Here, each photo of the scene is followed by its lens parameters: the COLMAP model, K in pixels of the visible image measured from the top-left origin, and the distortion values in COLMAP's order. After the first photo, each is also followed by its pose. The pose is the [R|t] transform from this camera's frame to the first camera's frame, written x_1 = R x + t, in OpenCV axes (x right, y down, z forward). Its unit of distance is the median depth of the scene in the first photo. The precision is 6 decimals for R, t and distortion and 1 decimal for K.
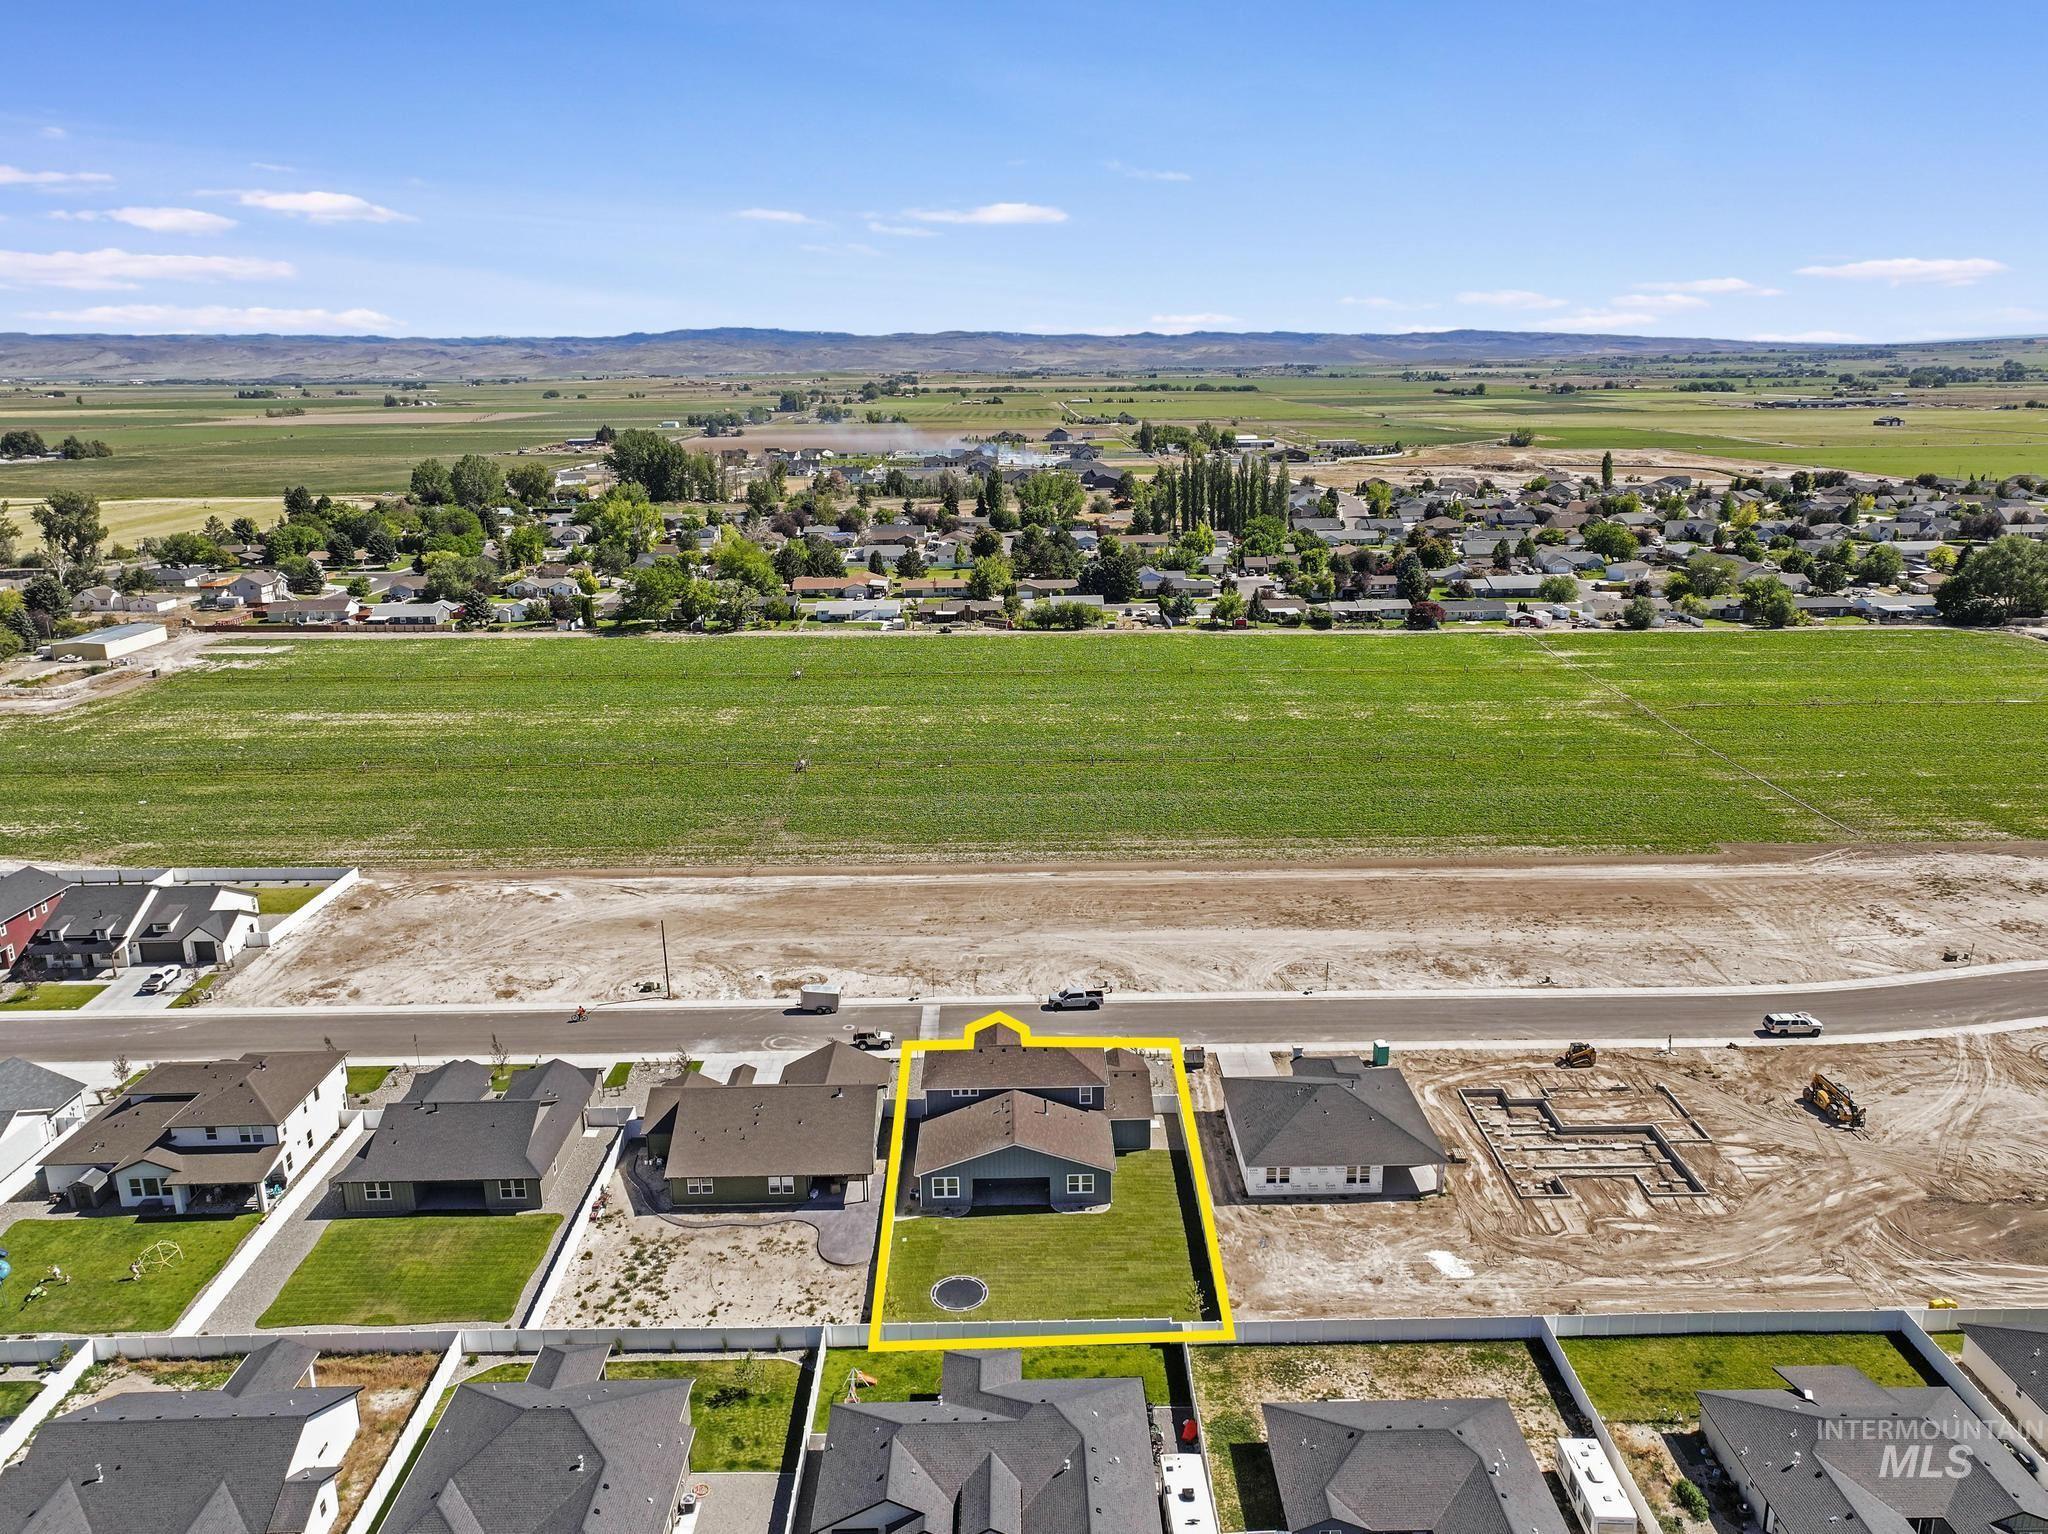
lens RADIAL K [[1454.3, 0, 1037.5], [0, 1454.3, 764.1], [0, 0, 1]] dist [0.003401, 0.012553]
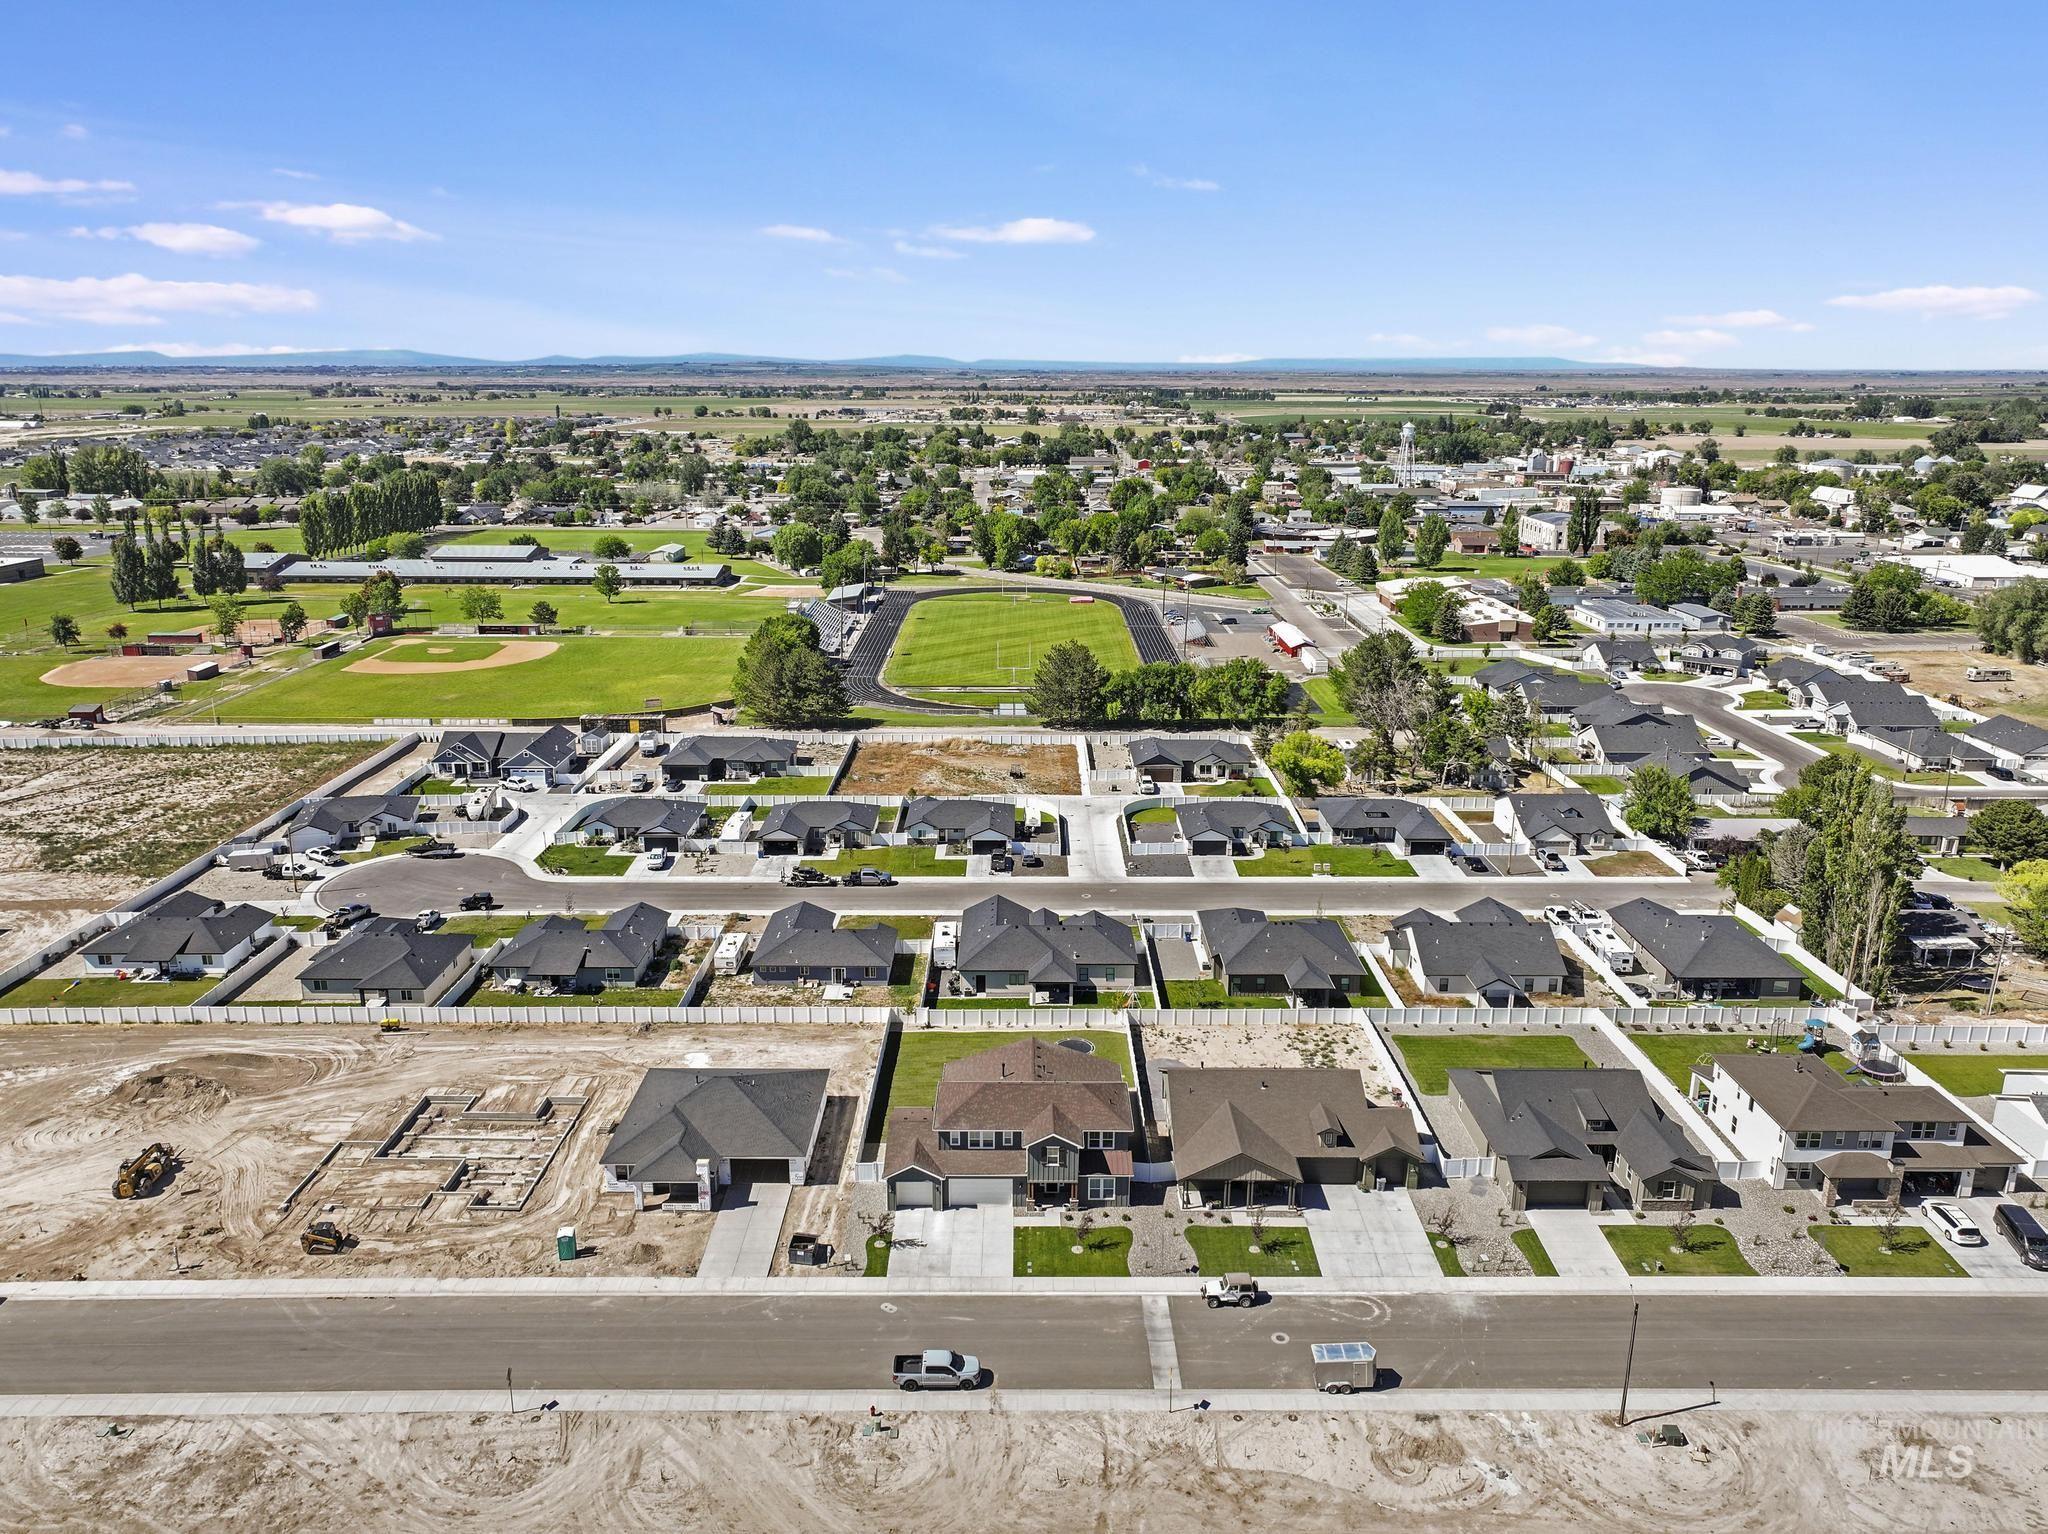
lens RADIAL K [[1454.3, 0, 1024.4], [0, 1454.3, 759.7], [0, 0, 1]] dist [0.003401, 0.012553]
pose [[-0.999807, 0.004951, 0.019021, -0.026053], [0.013852, 0.864080, 0.503164, -0.412301], [-0.013944, 0.503330, -0.863982, 1.522236]]
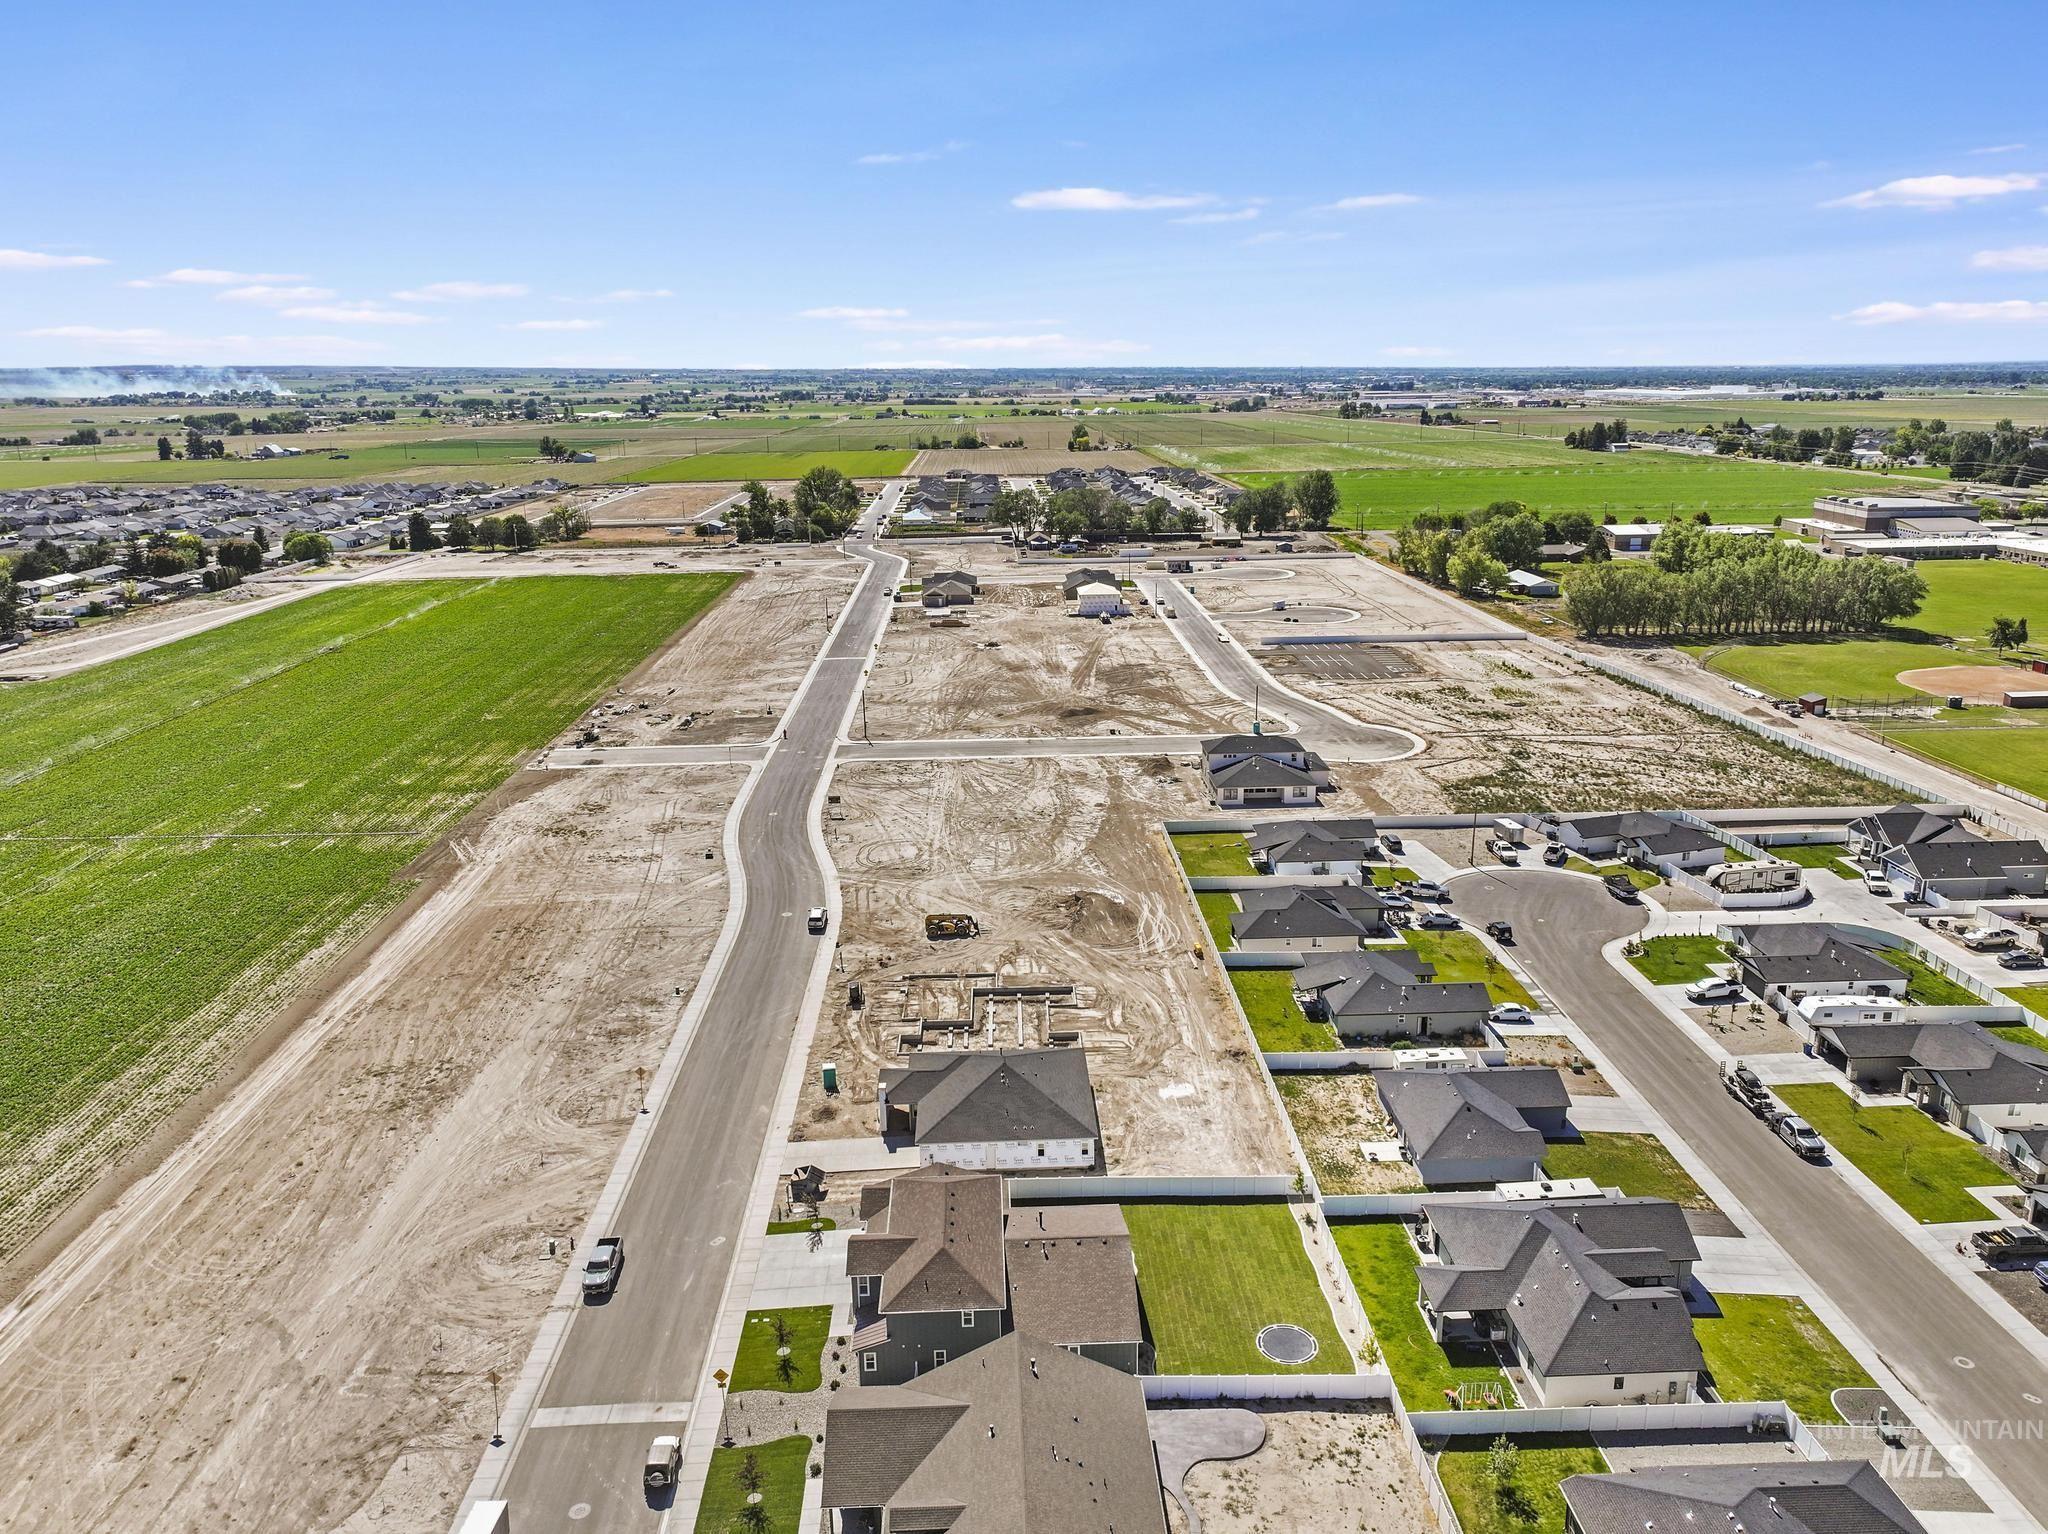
lens RADIAL K [[1454.3, 0, 1019.2], [0, 1454.3, 726.0], [0, 0, 1]] dist [0.003401, 0.012553]
pose [[-0.015121, -0.222807, 0.974745, -0.653765], [0.276140, 0.936012, 0.218237, -0.195307], [-0.960998, 0.272467, 0.047373, 0.757836]]
